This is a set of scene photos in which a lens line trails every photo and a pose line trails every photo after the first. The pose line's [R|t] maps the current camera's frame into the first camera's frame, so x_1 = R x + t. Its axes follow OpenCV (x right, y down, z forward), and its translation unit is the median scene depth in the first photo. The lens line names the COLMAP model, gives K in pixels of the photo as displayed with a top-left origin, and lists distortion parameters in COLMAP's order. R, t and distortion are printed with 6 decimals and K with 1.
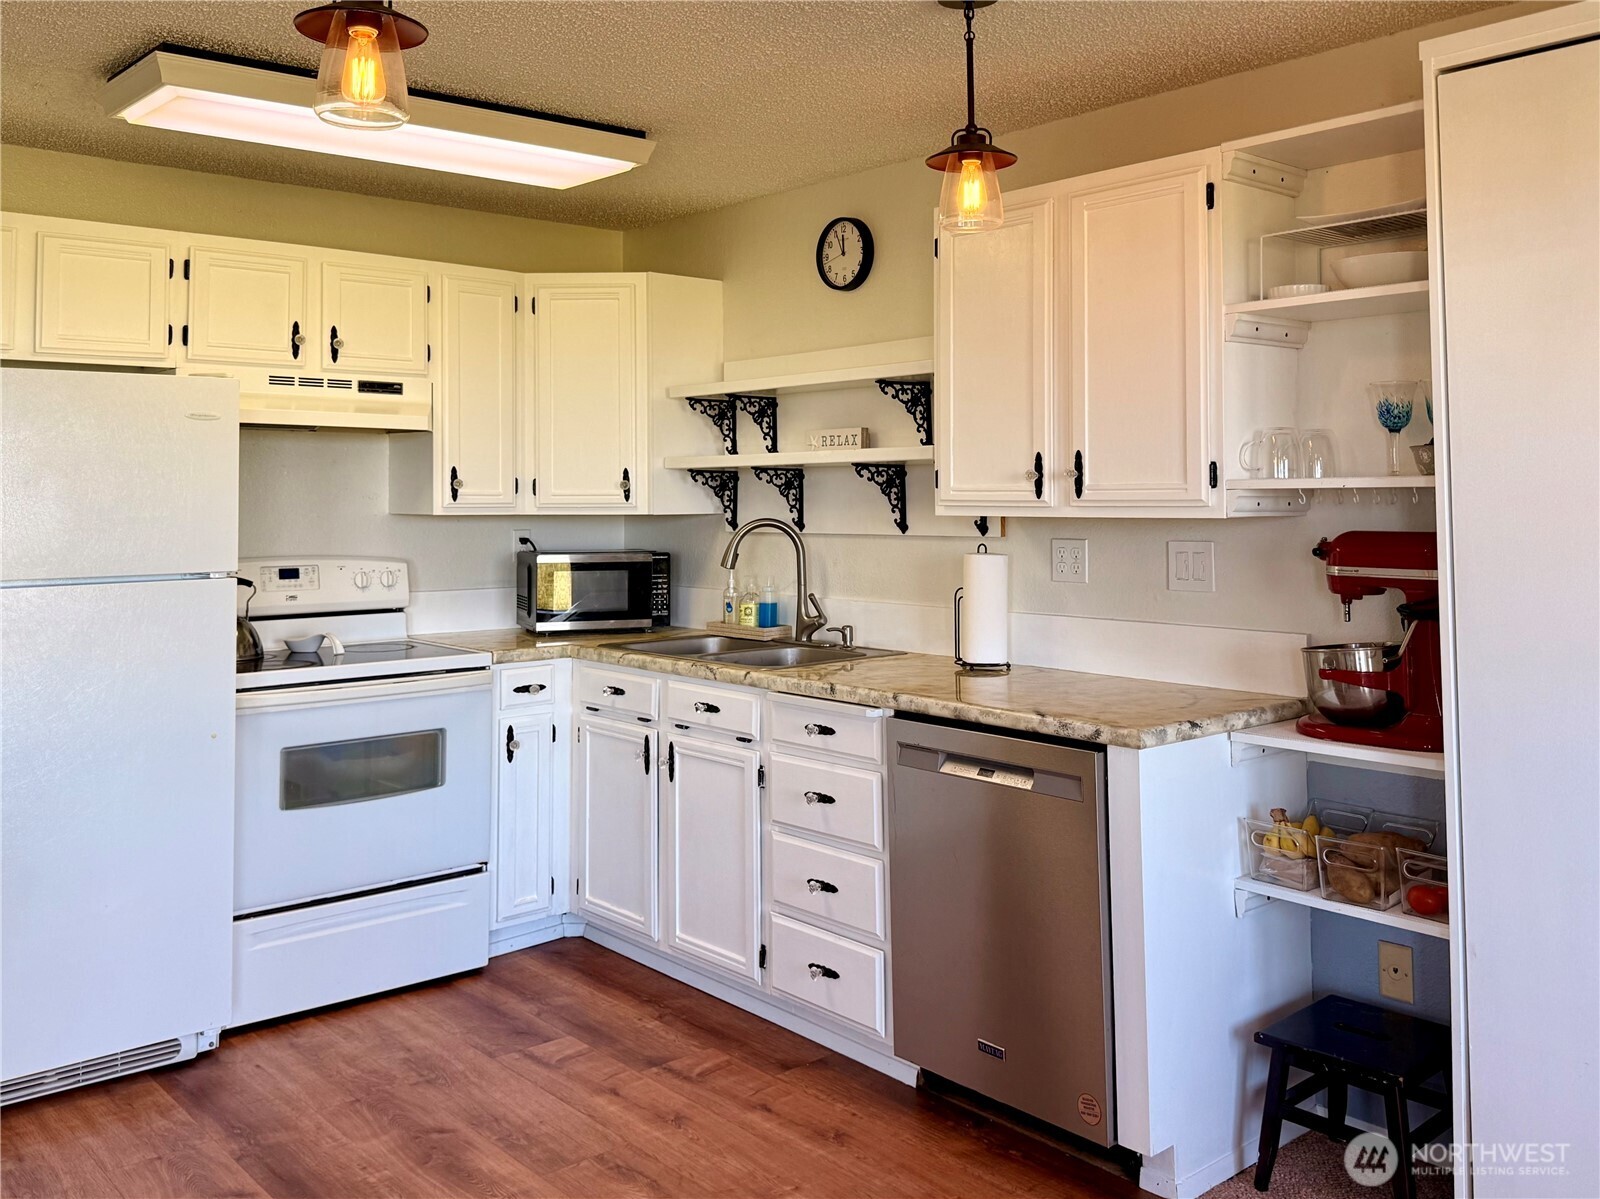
lens RADIAL K [[1453.9, 0, 760.1], [0, 1453.9, 525.9], [0, 0, 1]] dist [0.118389, -0.222421]
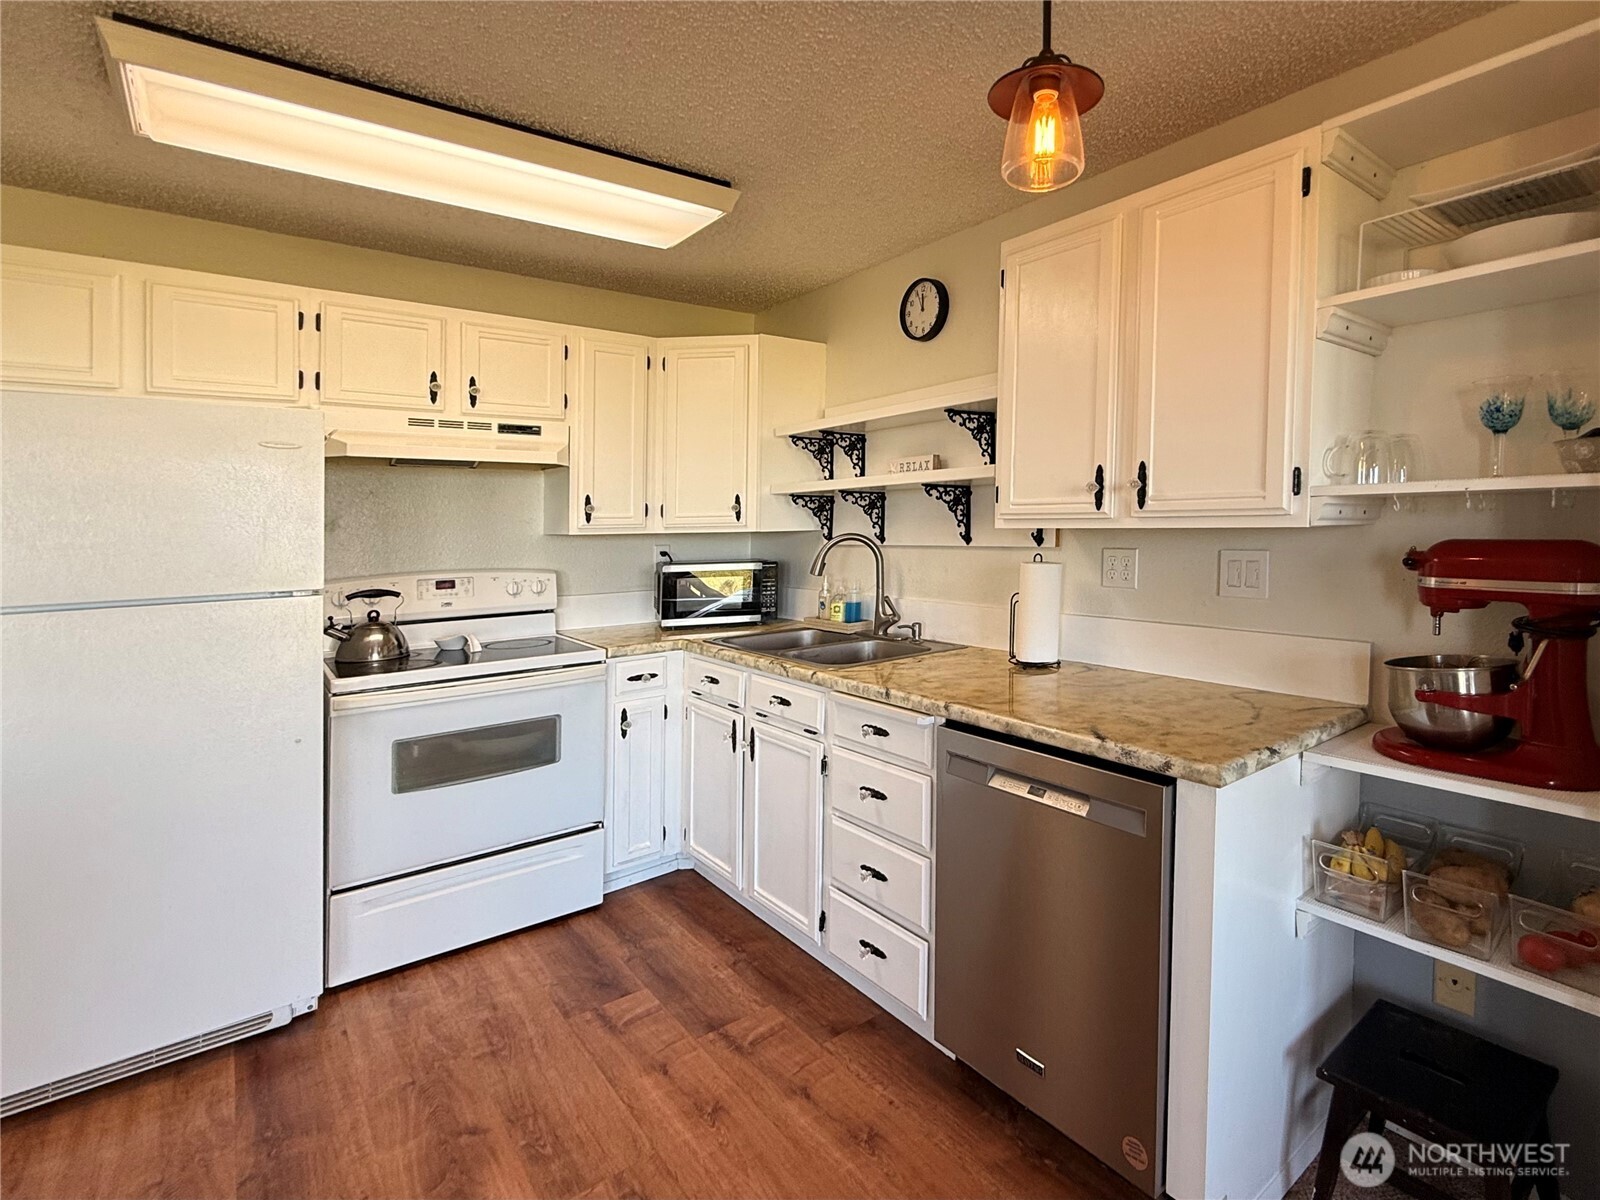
lens RADIAL K [[1098.0, 0, 629.1], [0, 1098.0, 693.9], [0, 0, 1]] dist [-0.008787, -0.005218]
pose [[0.979776, 0.014142, -0.199599, 0.021386], [0.013553, 0.990519, 0.136706, -0.000596], [0.199640, -0.136646, 0.970295, 0.159173]]
